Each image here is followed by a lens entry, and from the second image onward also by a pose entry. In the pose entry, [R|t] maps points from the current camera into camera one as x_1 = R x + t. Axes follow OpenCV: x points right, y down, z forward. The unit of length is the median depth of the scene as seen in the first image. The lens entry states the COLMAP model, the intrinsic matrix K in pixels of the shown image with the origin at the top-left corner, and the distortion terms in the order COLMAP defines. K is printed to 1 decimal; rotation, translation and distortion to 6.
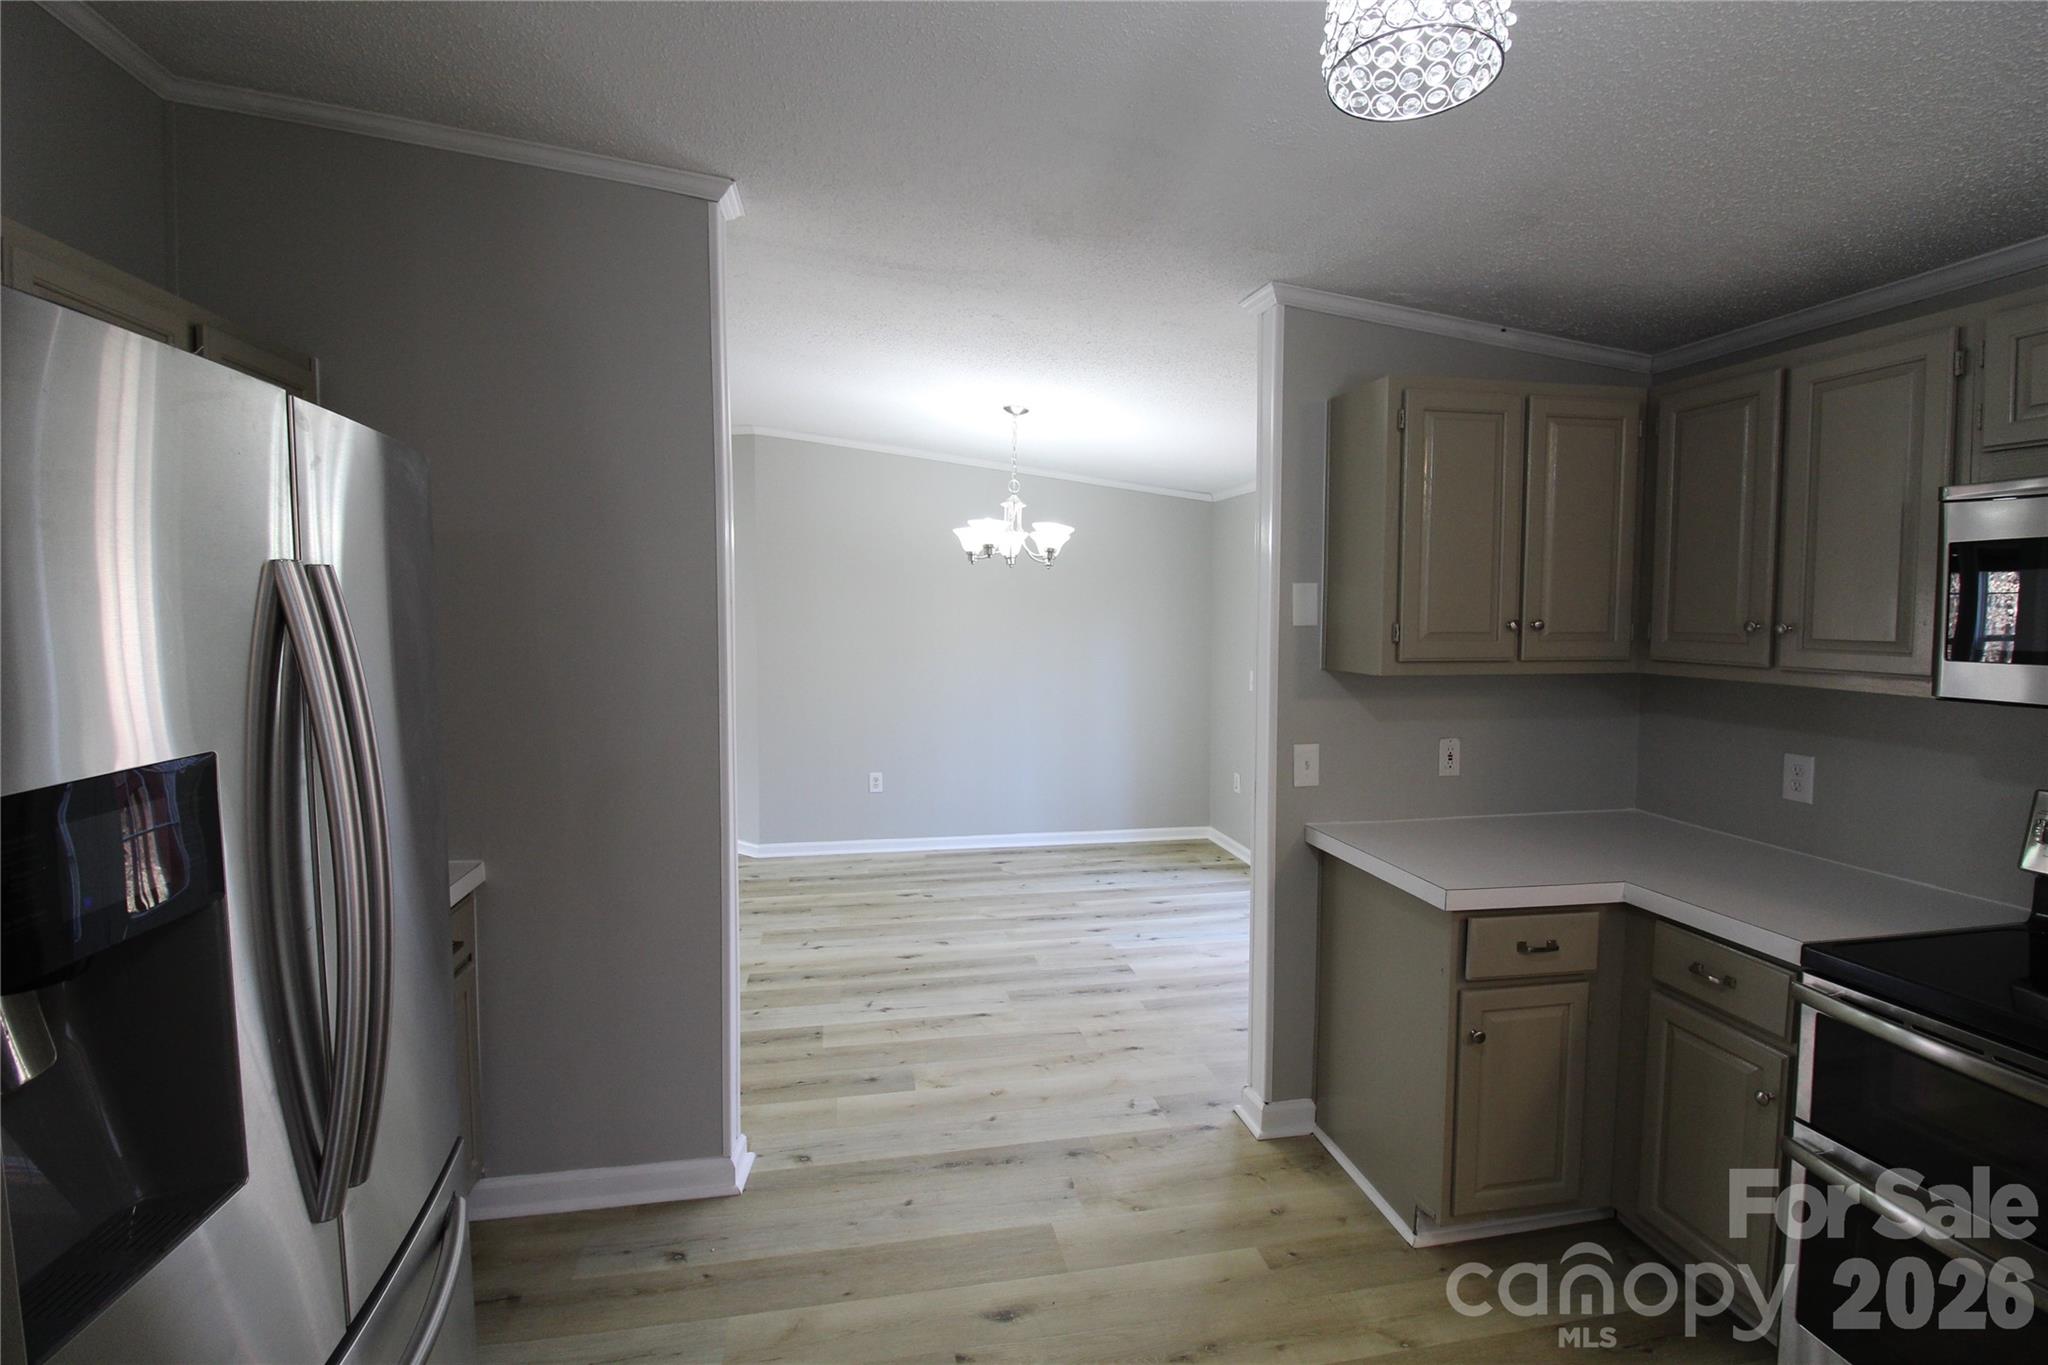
lens RADIAL K [[945.3, 0, 1012.5], [0, 945.3, 661.1], [0, 0, 1]] dist [-0.002534, -0.012368]
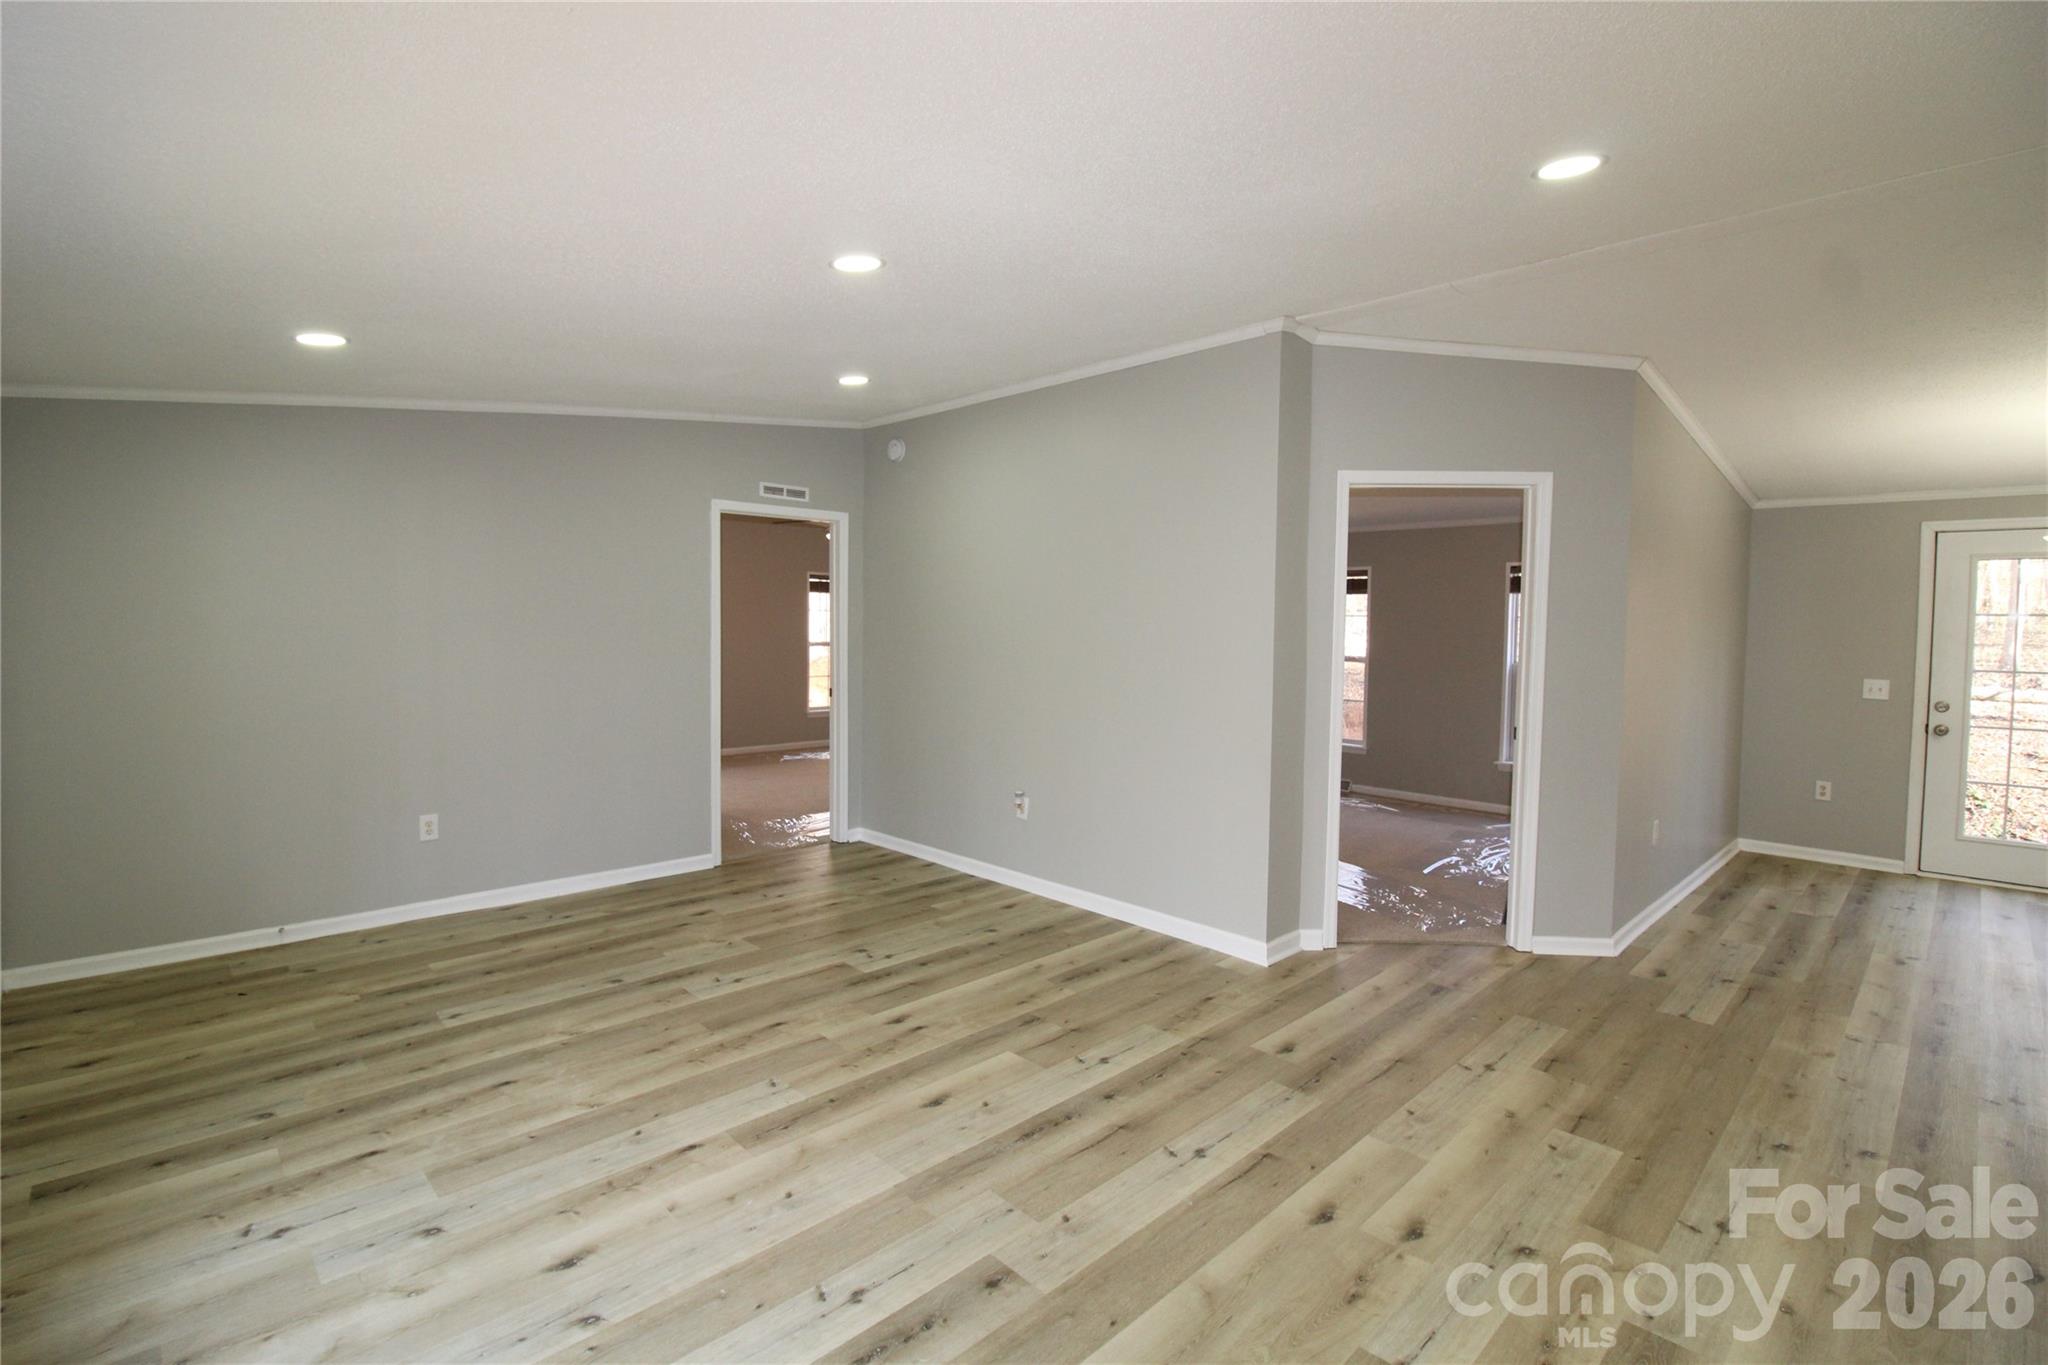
lens RADIAL K [[945.3, 0, 1011.7], [0, 945.3, 667.0], [0, 0, 1]] dist [-0.002534, -0.012368]
pose [[0.838722, -0.021701, 0.544127, -2.028775], [0.021451, 0.999747, 0.006808, -0.055902], [-0.544137, 0.005962, 0.838975, 1.247850]]
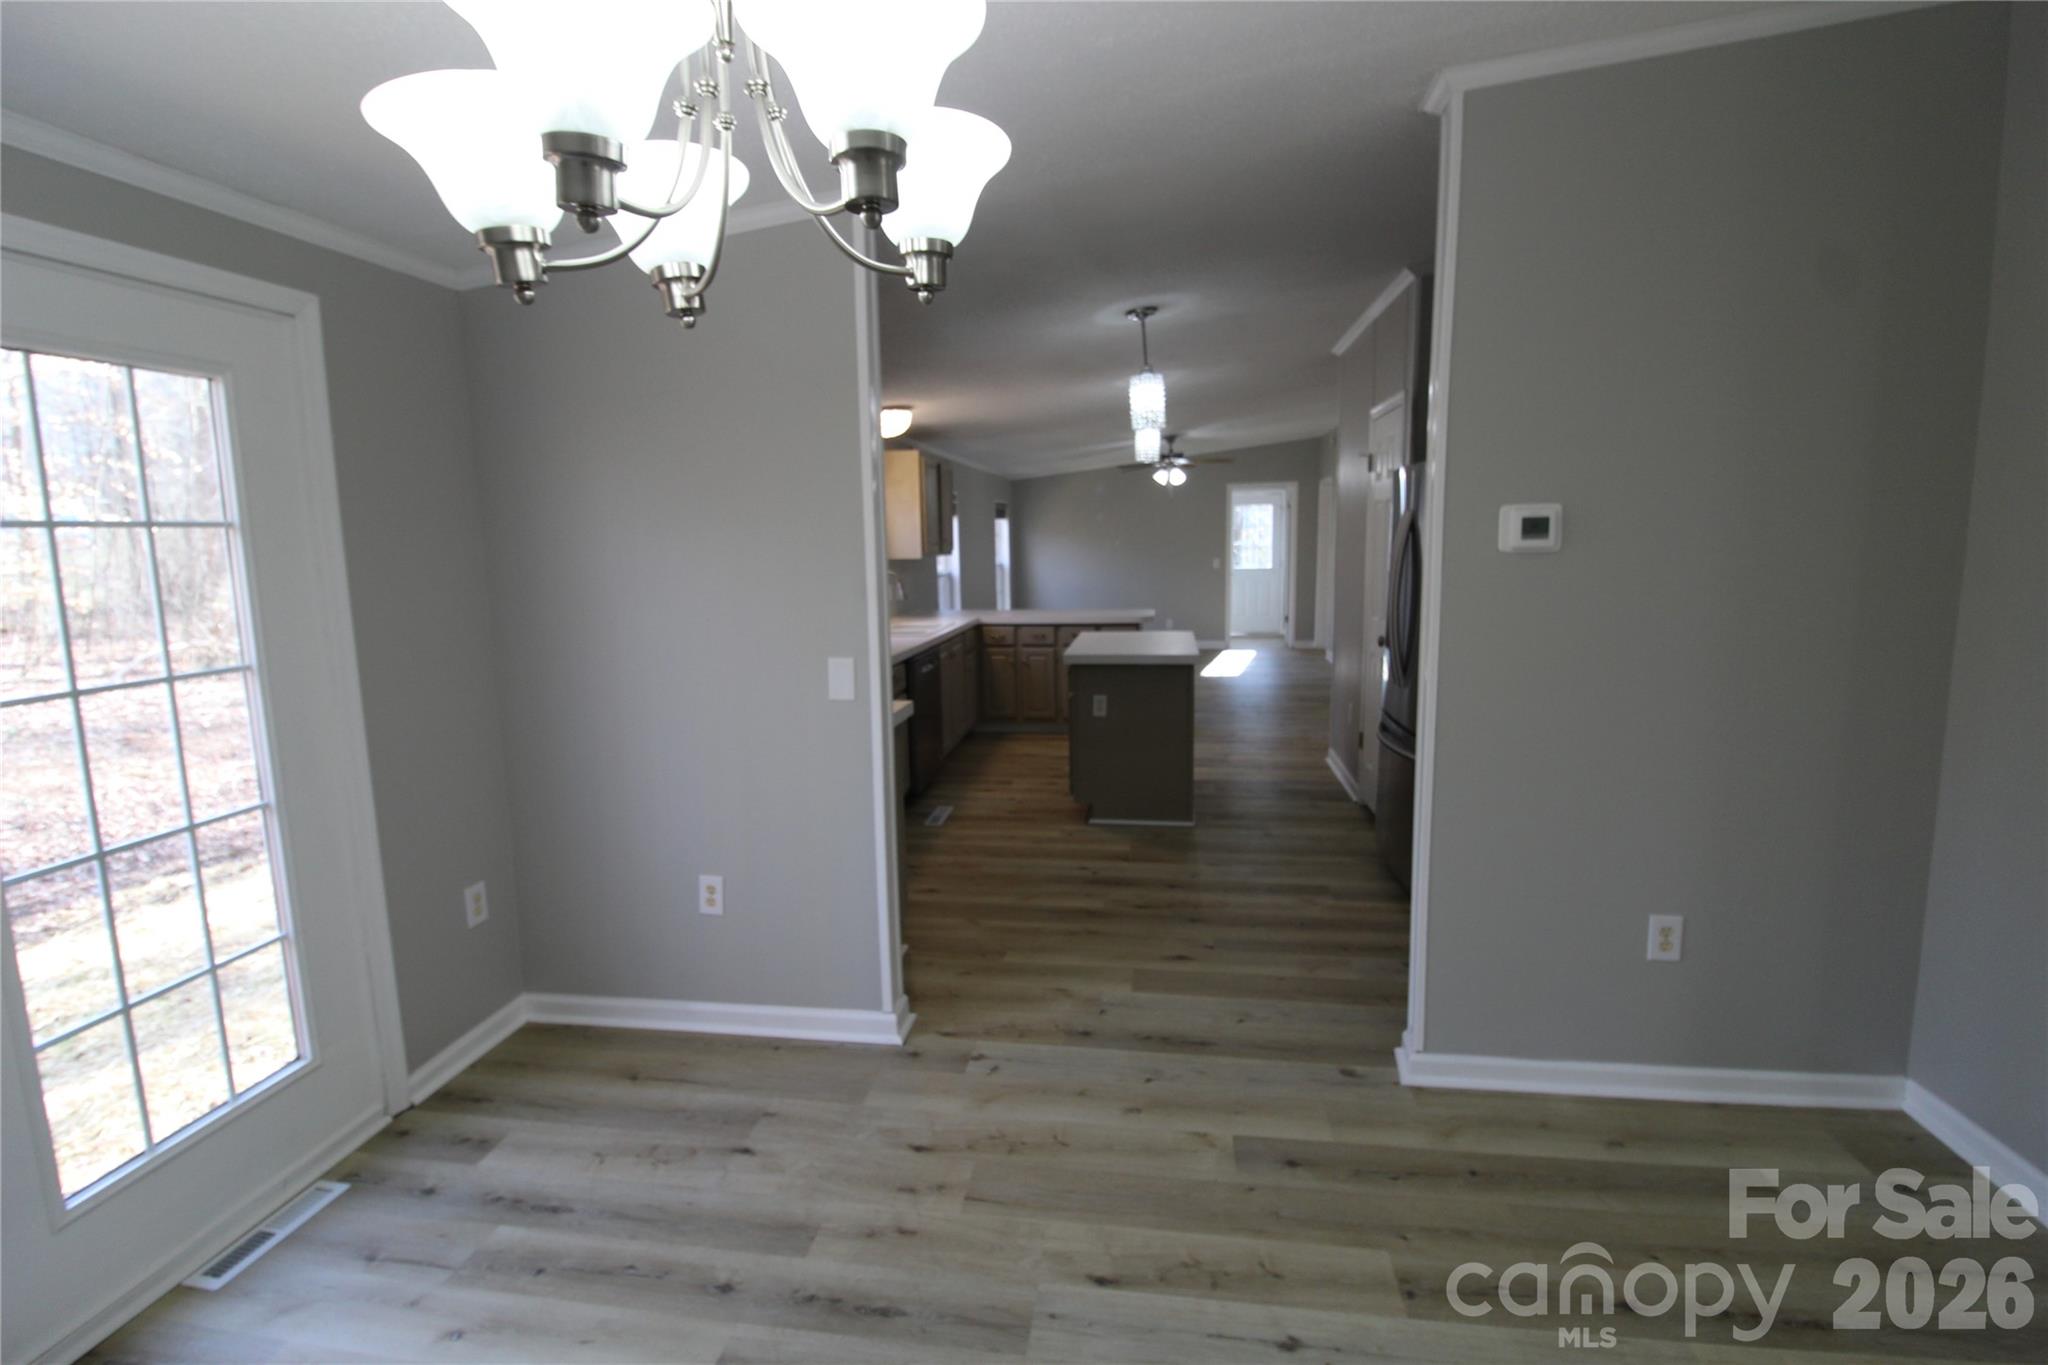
lens RADIAL K [[945.3, 0, 1013.6], [0, 945.3, 672.5], [0, 0, 1]] dist [-0.002534, -0.012368]
pose [[-0.942763, -0.030820, 0.332037, -0.181826], [0.035558, 0.980751, 0.191996, -0.085066], [-0.331563, 0.192813, -0.923520, 1.729237]]
